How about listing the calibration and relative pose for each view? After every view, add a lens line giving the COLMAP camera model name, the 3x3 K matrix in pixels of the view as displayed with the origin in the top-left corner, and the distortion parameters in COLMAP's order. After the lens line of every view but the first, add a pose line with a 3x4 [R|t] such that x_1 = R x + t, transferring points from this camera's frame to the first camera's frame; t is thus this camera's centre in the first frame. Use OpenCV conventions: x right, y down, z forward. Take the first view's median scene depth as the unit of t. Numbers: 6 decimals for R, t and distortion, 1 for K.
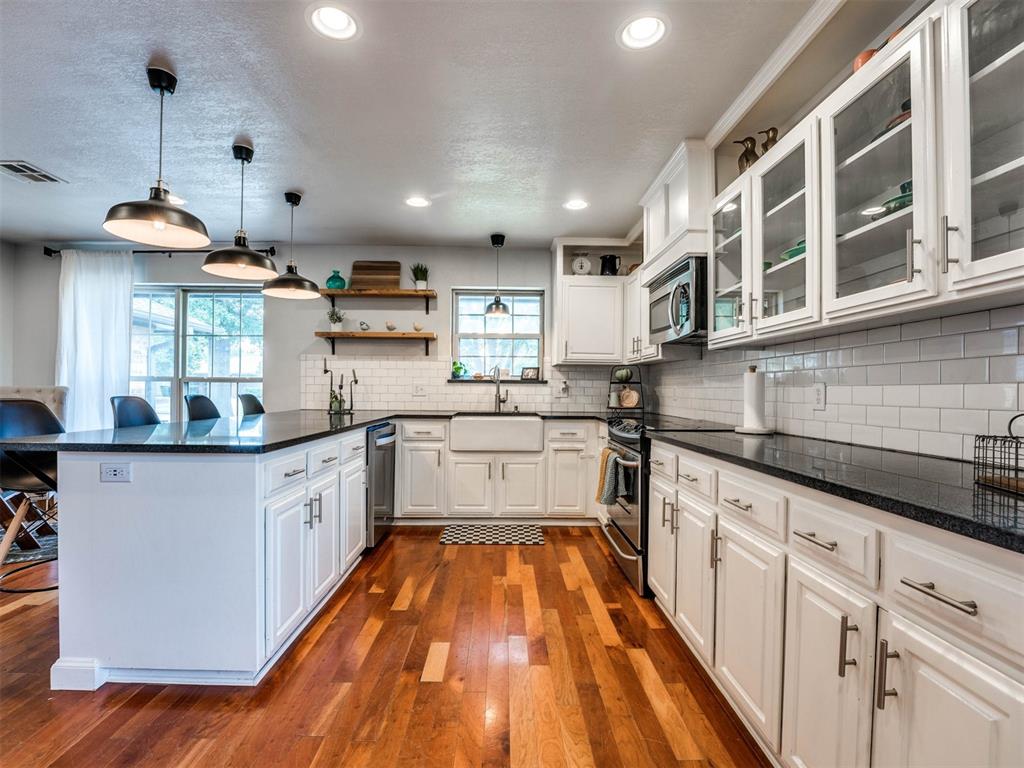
lens RADIAL K [[471.7, 0, 514.8], [0, 471.7, 391.1], [0, 0, 1]] dist [-0.026933, 0.001319]
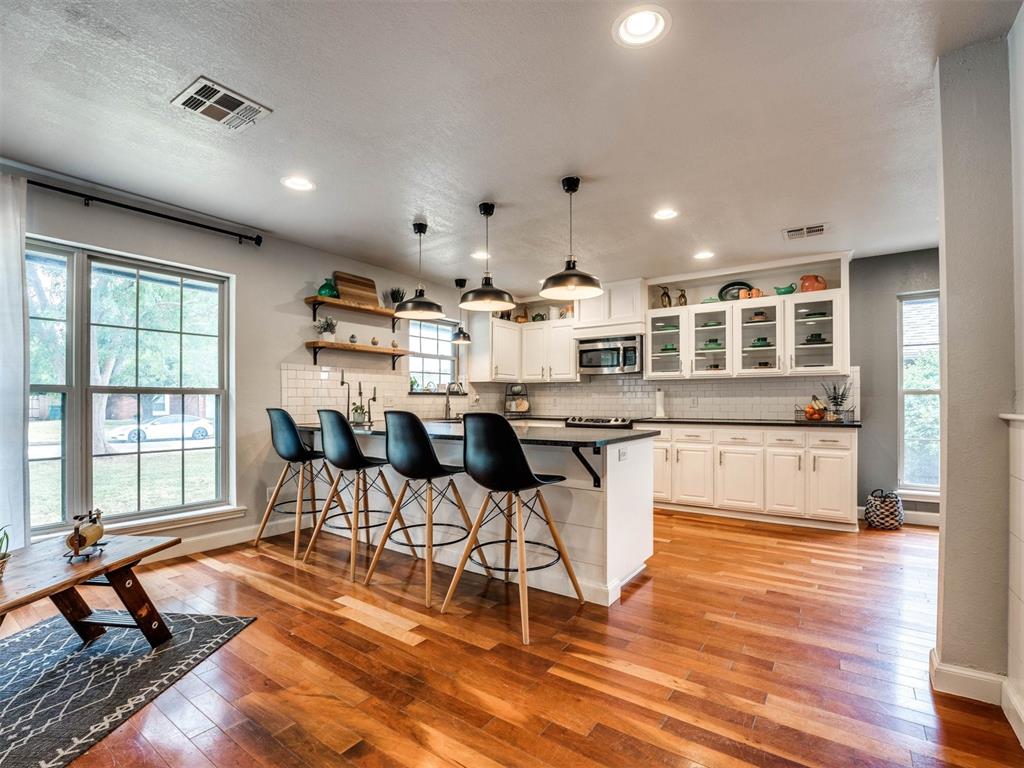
lens RADIAL K [[471.7, 0, 506.4], [0, 471.7, 396.5], [0, 0, 1]] dist [-0.026933, 0.001319]
pose [[0.597977, -0.002038, 0.801511, -0.977704], [0.009257, 0.999948, -0.004363, -0.007374], [-0.801460, 0.010029, 0.597965, 0.137581]]
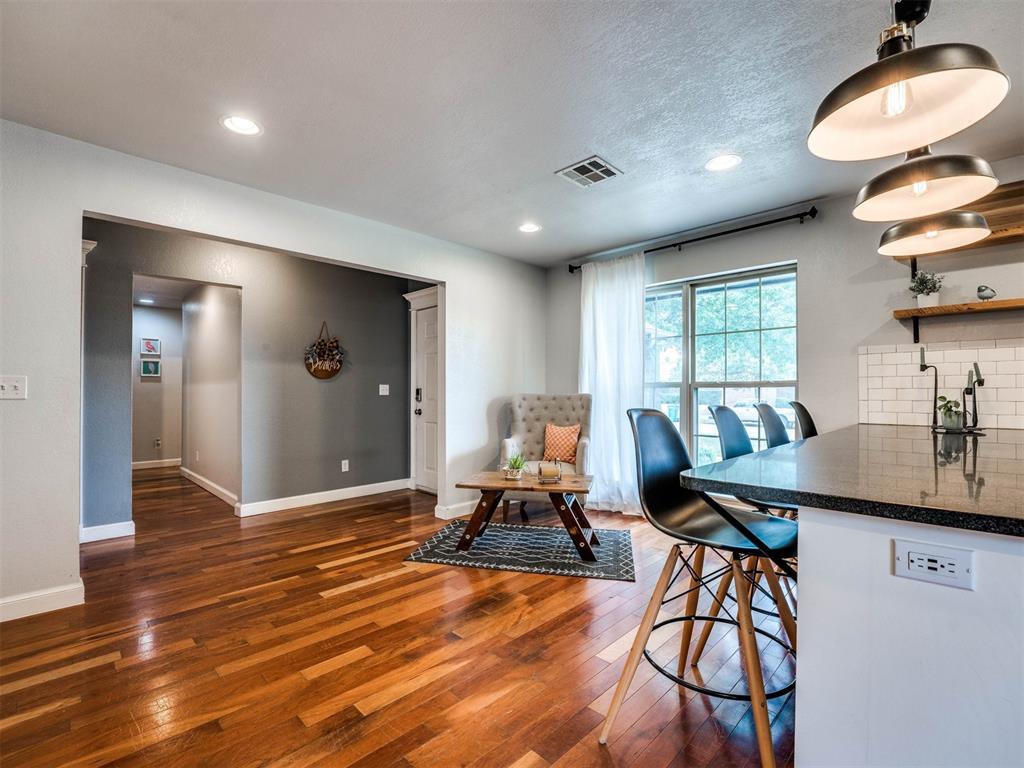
lens RADIAL K [[471.7, 0, 502.6], [0, 471.7, 391.1], [0, 0, 1]] dist [-0.026933, 0.001319]
pose [[0.687902, -0.012663, -0.725693, -0.338325], [0.005073, 0.999907, -0.012639, -0.004012], [0.725786, 0.005012, 0.687903, 0.127232]]
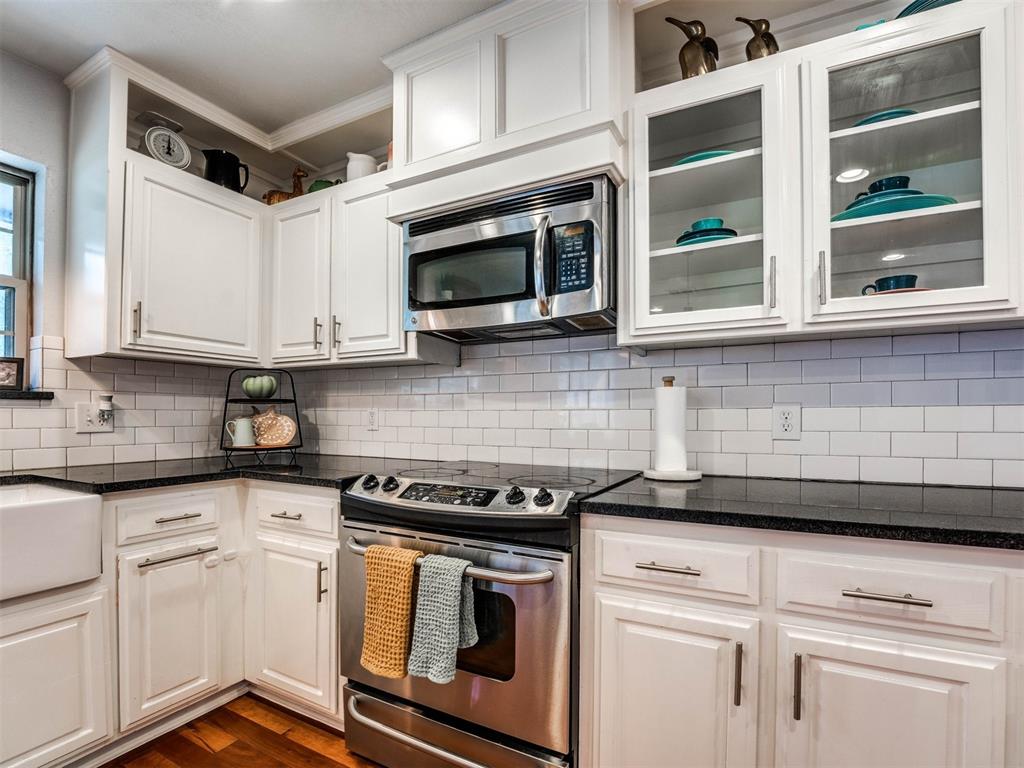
lens RADIAL K [[471.7, 0, 513.5], [0, 471.7, 412.9], [0, 0, 1]] dist [-0.026933, 0.001319]
pose [[0.465886, 0.001587, 0.884843, -0.104533], [0.006202, 0.999968, -0.005058, -0.000195], [-0.884823, 0.007845, 0.465861, 0.500892]]
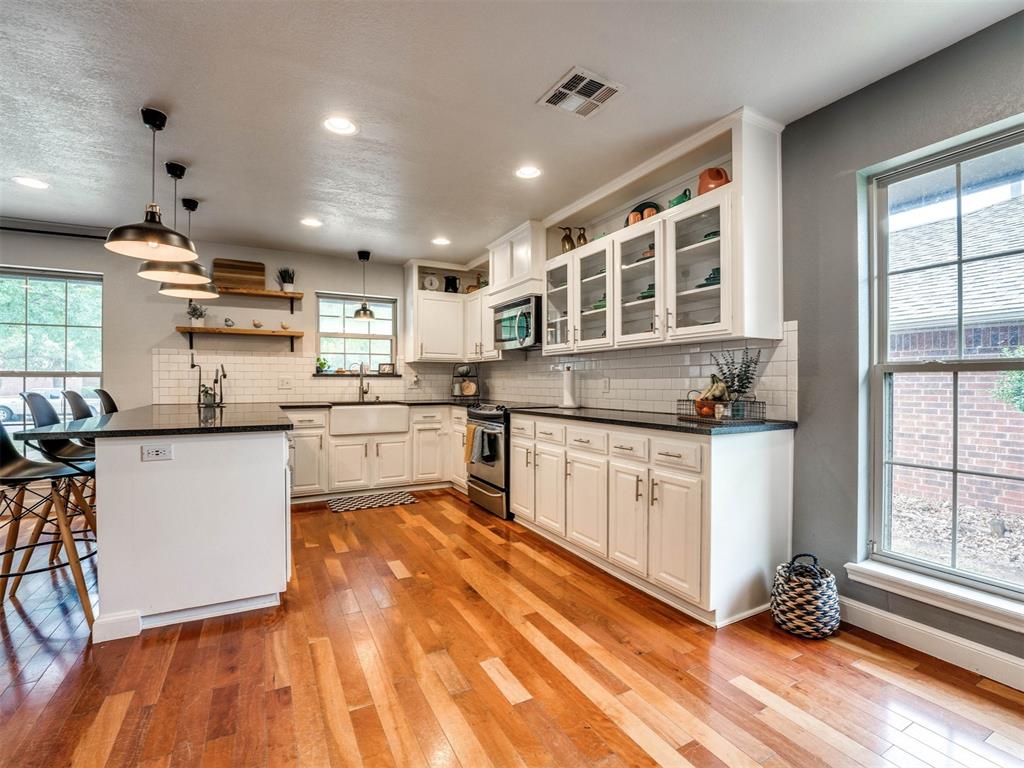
lens RADIAL K [[471.7, 0, 512.8], [0, 471.7, 384.3], [0, 0, 1]] dist [-0.026933, 0.001319]
pose [[0.891894, -0.009757, 0.452139, -0.238172], [0.008464, 0.999952, 0.004883, -0.001517], [-0.452165, -0.000528, 0.891934, -0.219004]]
